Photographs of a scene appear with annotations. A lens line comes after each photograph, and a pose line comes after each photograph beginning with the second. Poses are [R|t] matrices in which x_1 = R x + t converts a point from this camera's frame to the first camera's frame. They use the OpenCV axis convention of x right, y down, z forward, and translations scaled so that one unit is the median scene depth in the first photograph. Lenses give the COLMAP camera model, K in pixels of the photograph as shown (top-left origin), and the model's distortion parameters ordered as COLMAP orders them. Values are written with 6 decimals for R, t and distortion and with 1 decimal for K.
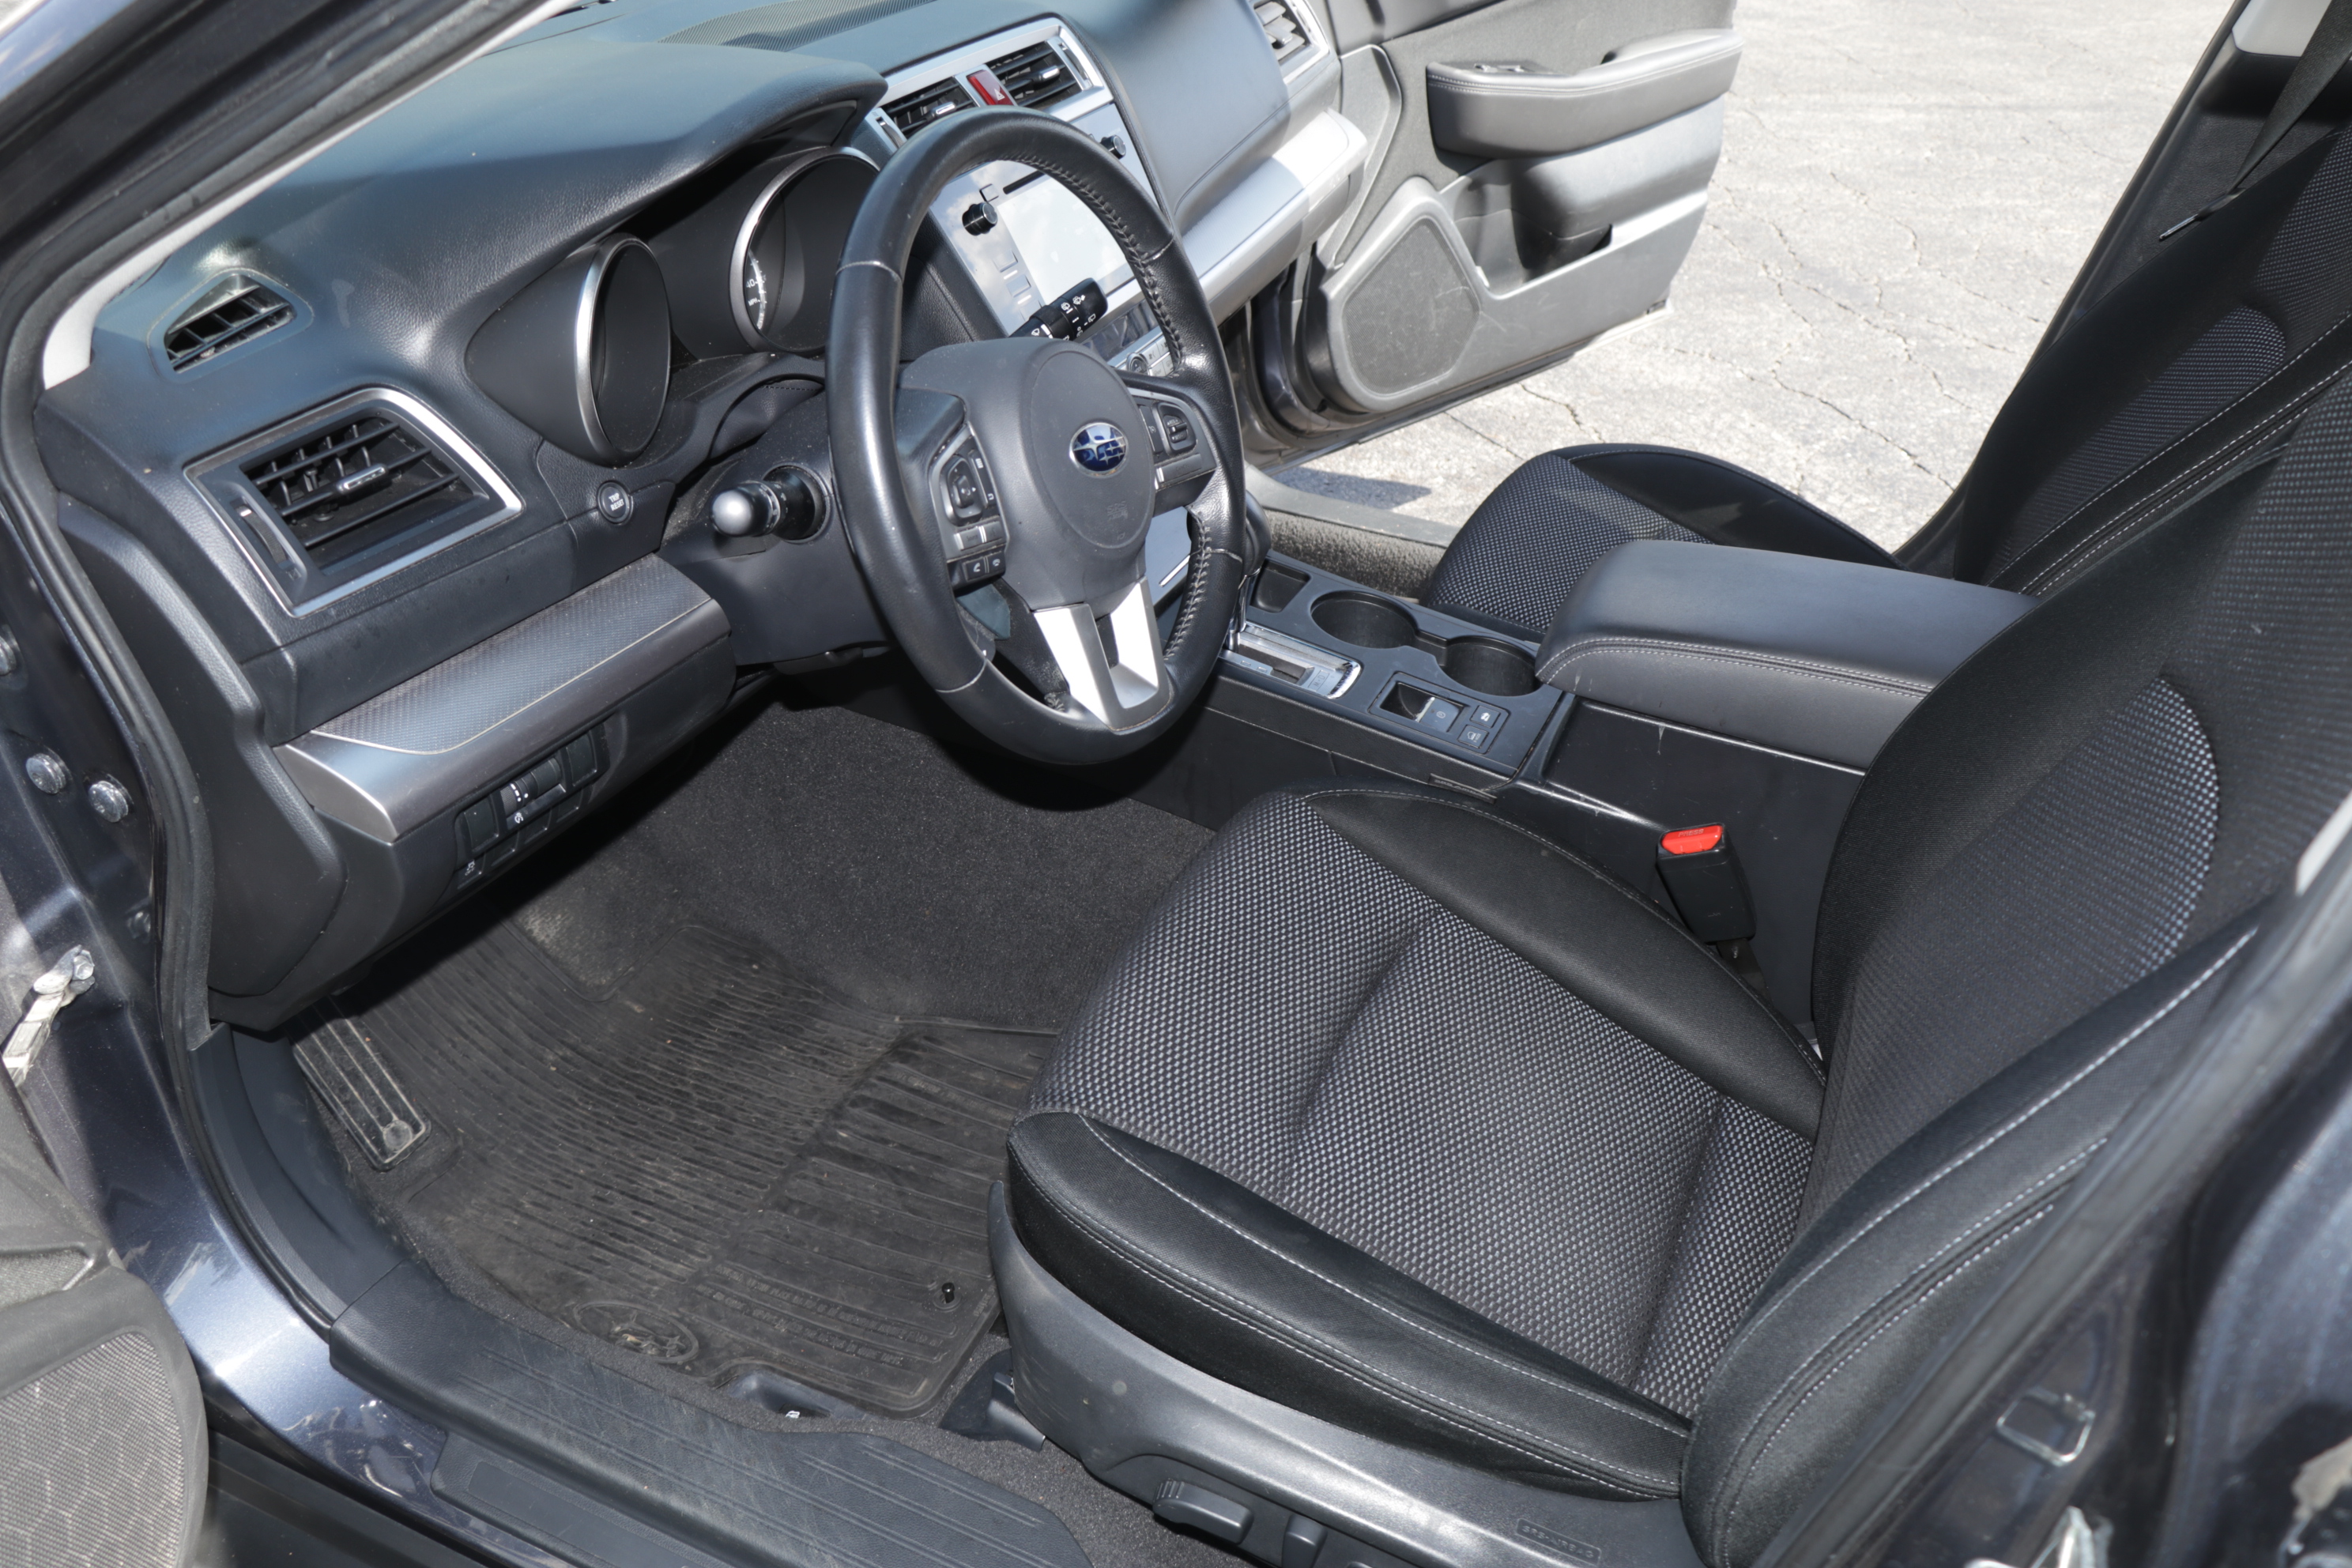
lens RADIAL K [[1852.1, 0, 1176.0], [0, 1852.1, 784.0], [0, 0, 1]] dist [-0.005797, -0.001473]
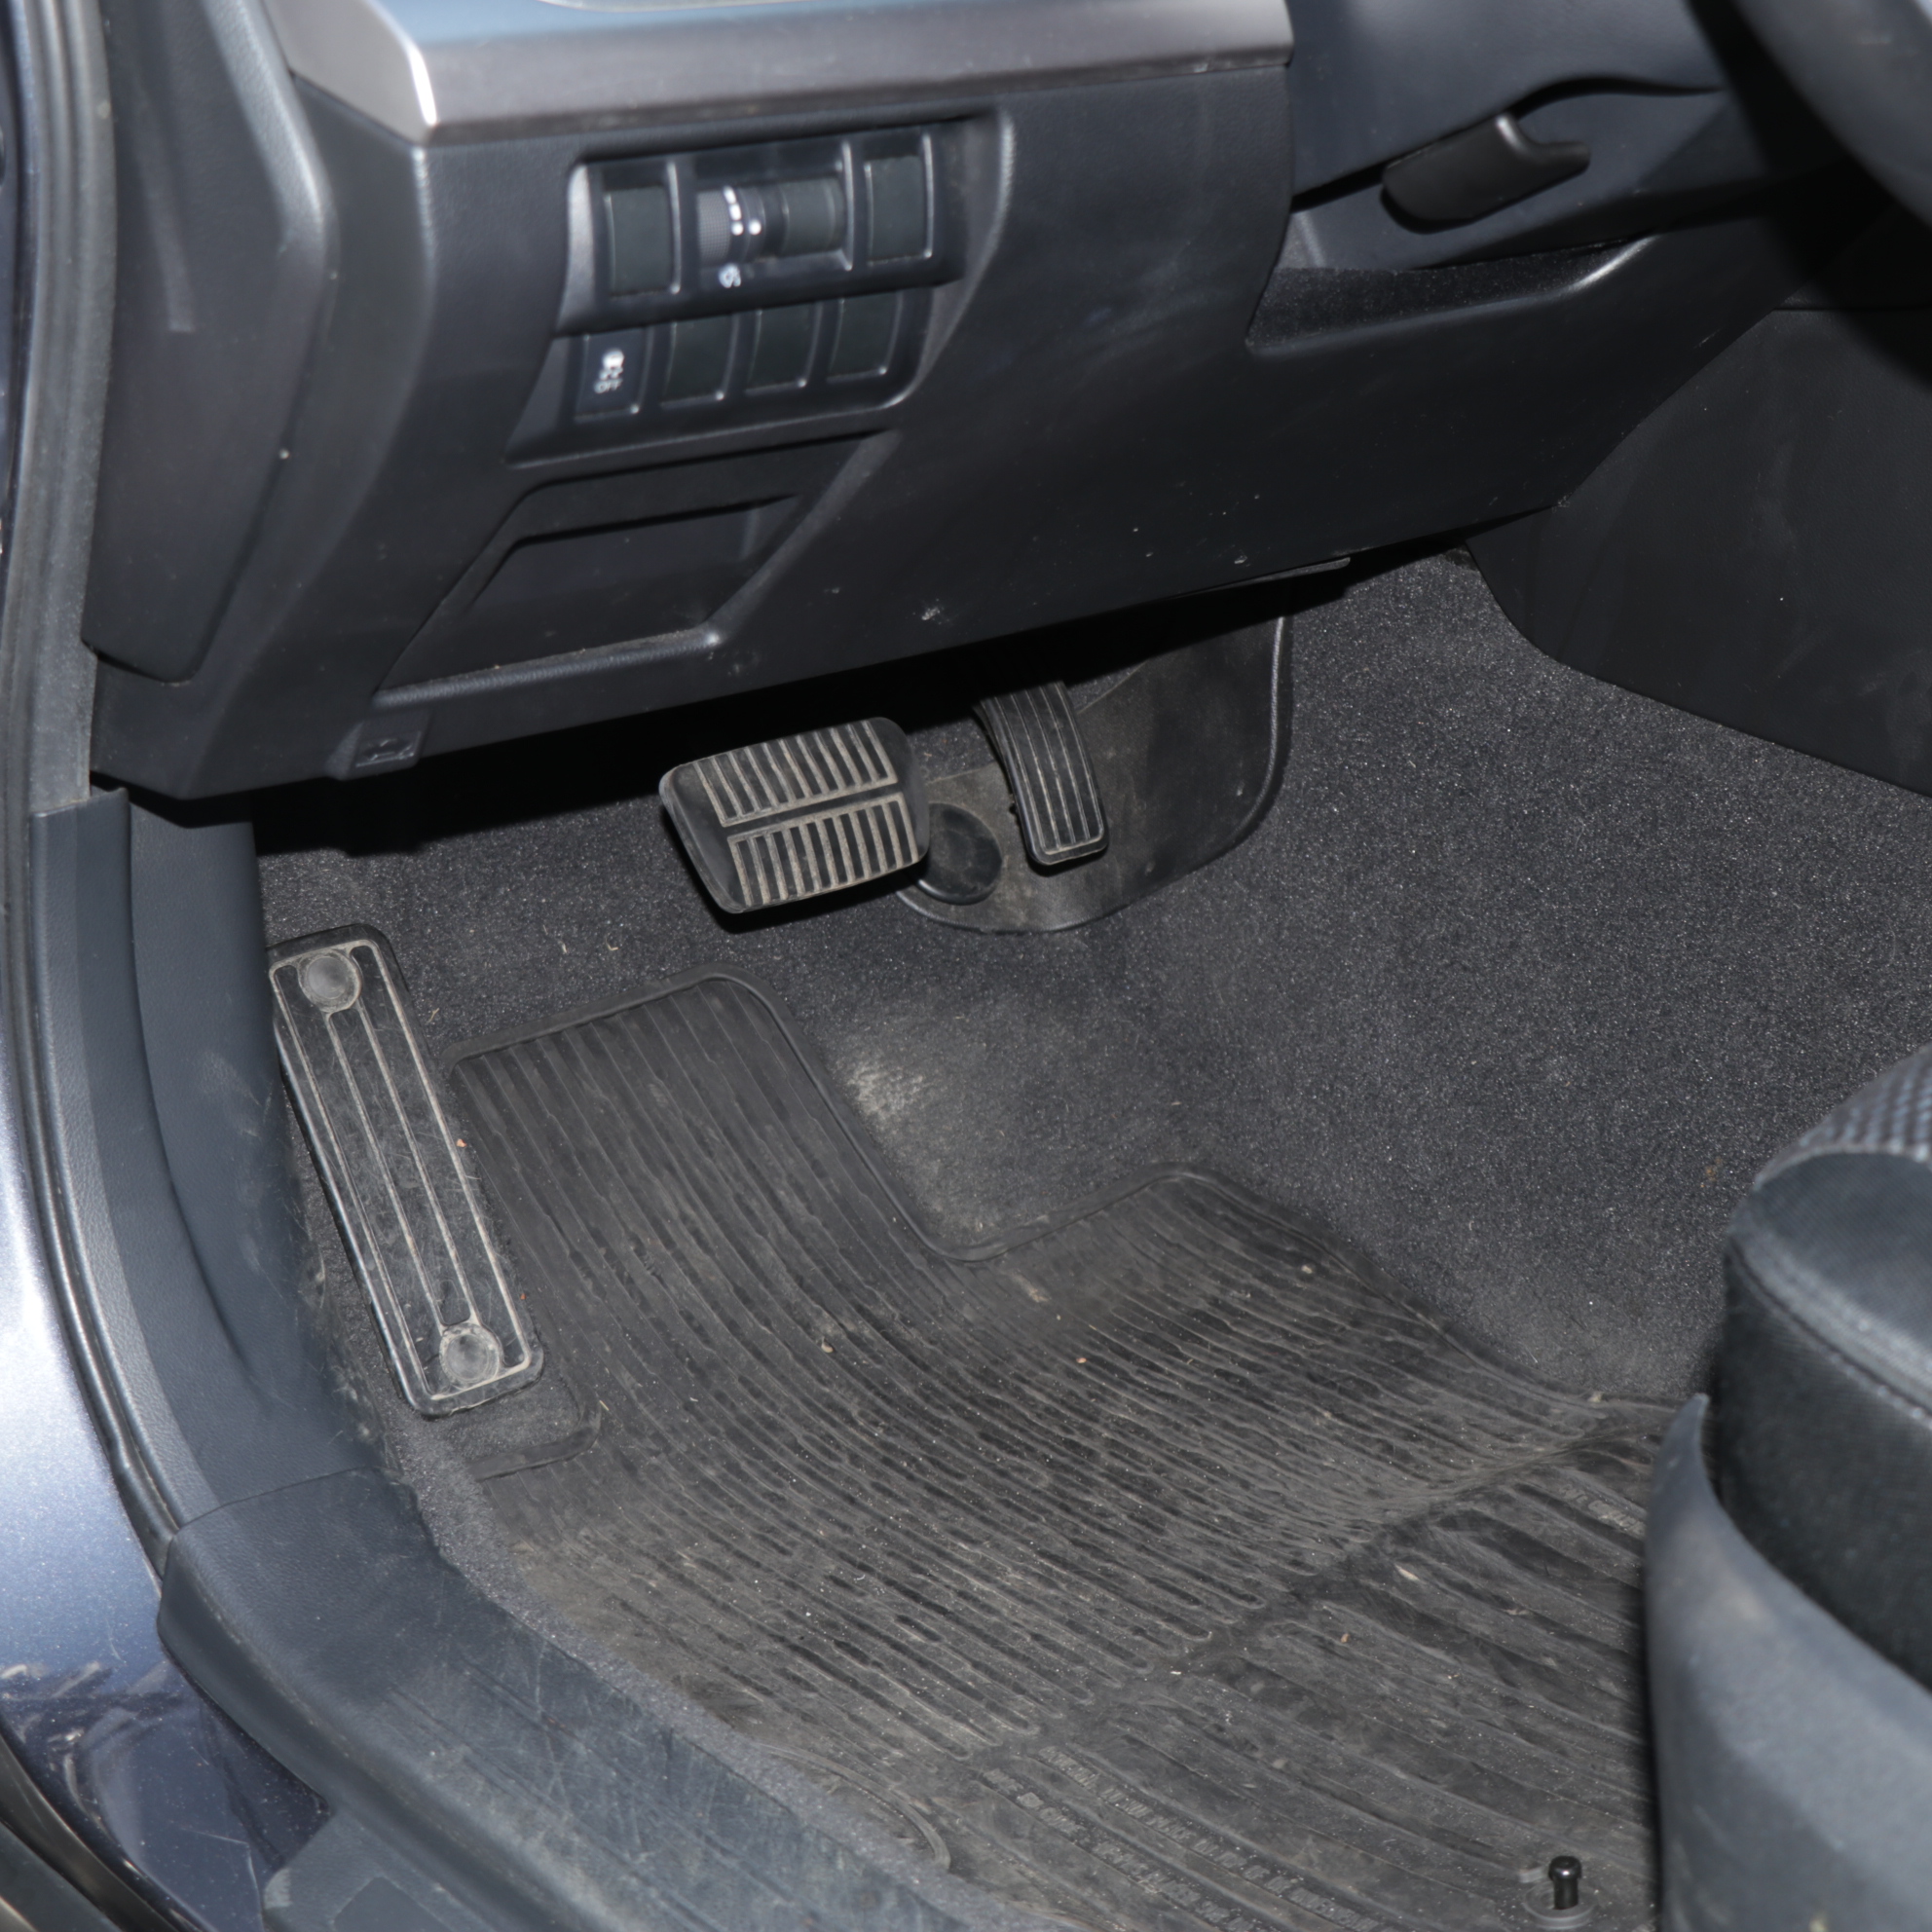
lens RADIAL K [[3676.4, 0, 966.0], [0, 3676.4, 966.0], [0, 0, 1]] dist [0.015567, -0.124638]
pose [[0.908955, 0.109530, -0.402248, 0.047738], [-0.196015, 0.963848, -0.180483, 0.229777], [0.367937, 0.242898, 0.897565, 0.192763]]
